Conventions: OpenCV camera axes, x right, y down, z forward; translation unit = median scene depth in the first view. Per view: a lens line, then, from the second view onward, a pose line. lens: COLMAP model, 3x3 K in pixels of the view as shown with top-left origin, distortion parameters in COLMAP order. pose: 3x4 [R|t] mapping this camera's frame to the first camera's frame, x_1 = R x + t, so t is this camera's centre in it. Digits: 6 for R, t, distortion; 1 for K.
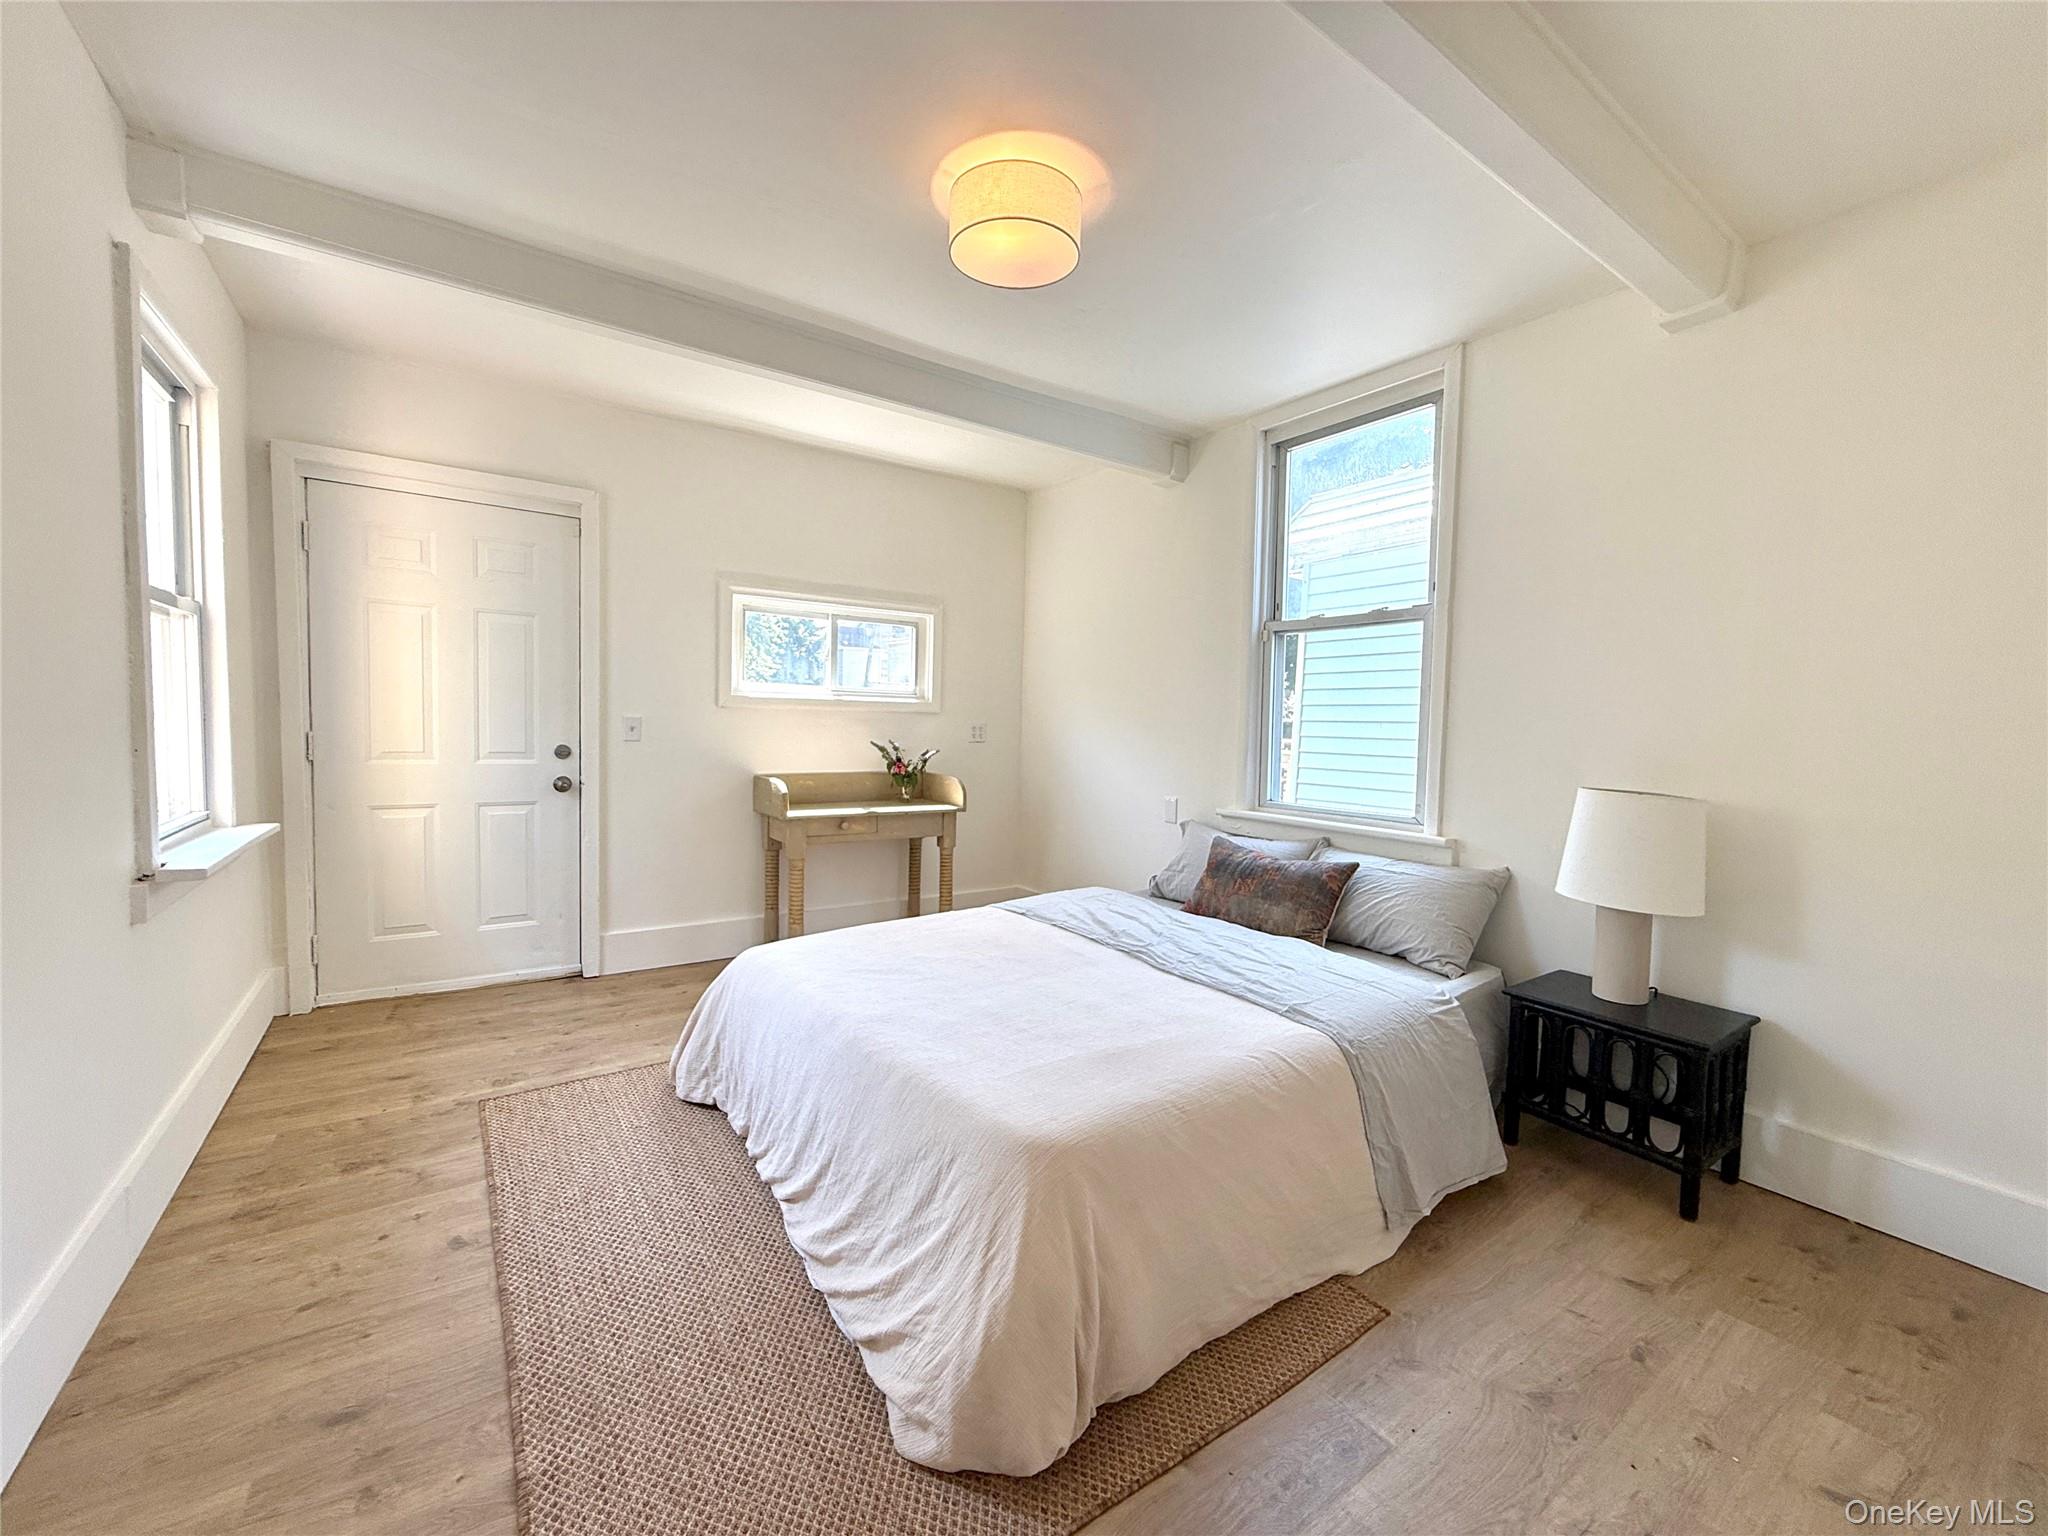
lens RADIAL K [[811.8, 0, 1020.2], [0, 811.8, 763.7], [0, 0, 1]] dist [0.003119, 0.000165]
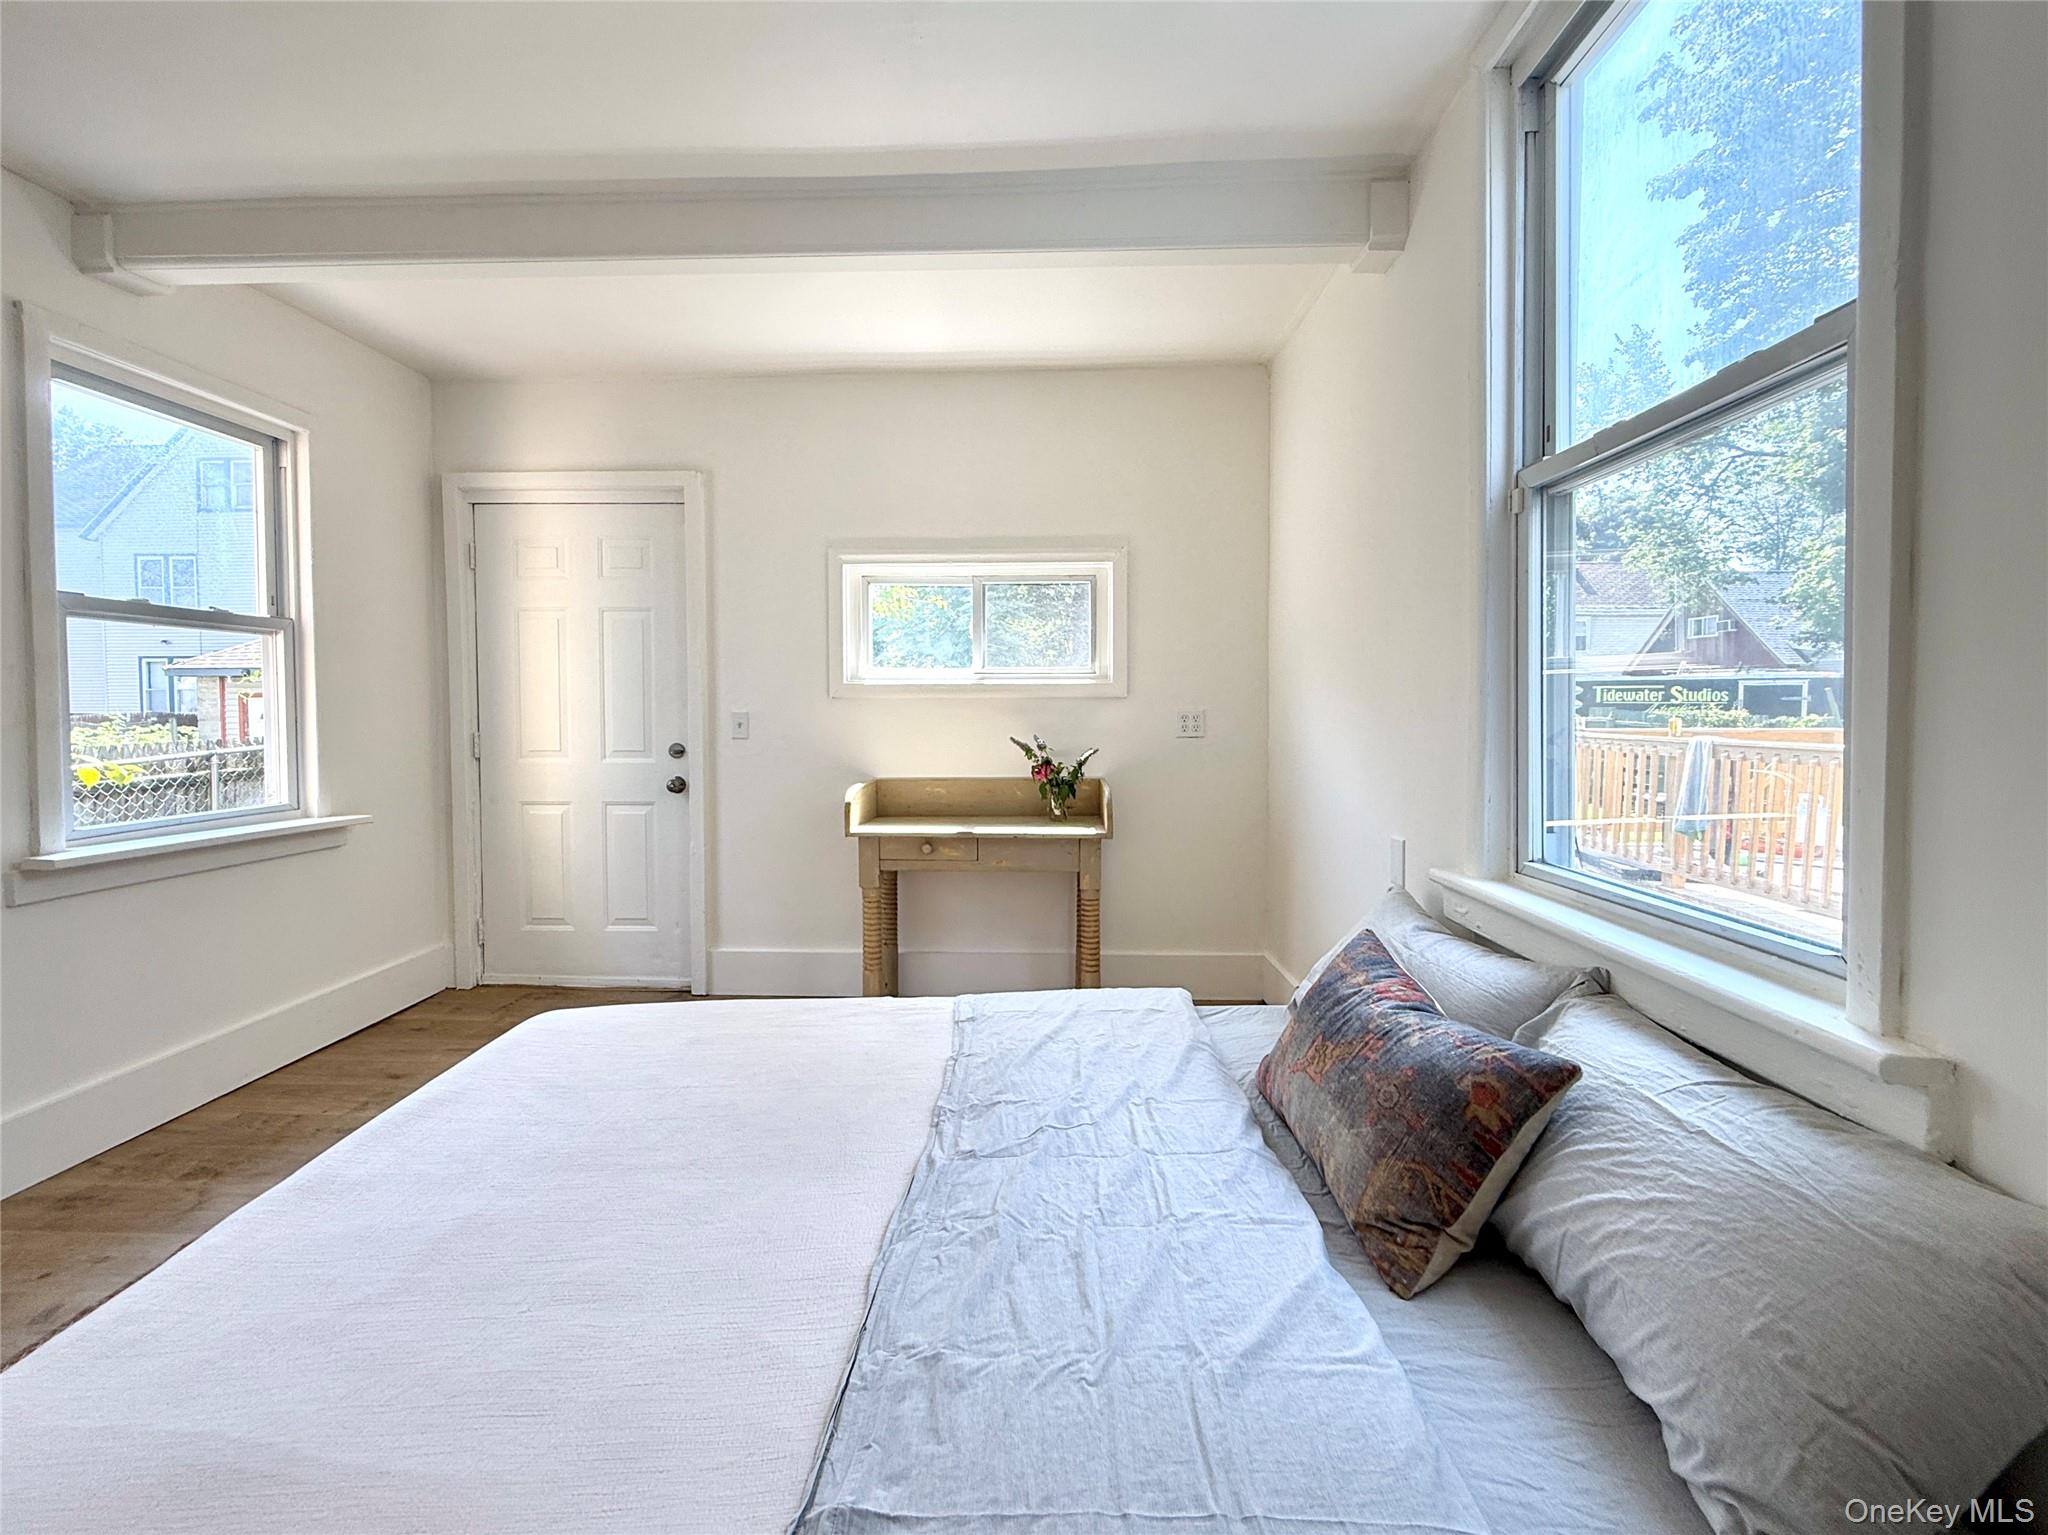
lens RADIAL K [[857.4, 0, 1015.2], [0, 857.4, 736.0], [0, 0, 1]] dist [-0.001456, 0.000339]
pose [[0.805504, -0.008623, -0.592528, 0.345560], [-0.010072, 0.999550, -0.028239, -0.007599], [0.592505, 0.028714, 0.805055, 0.427700]]
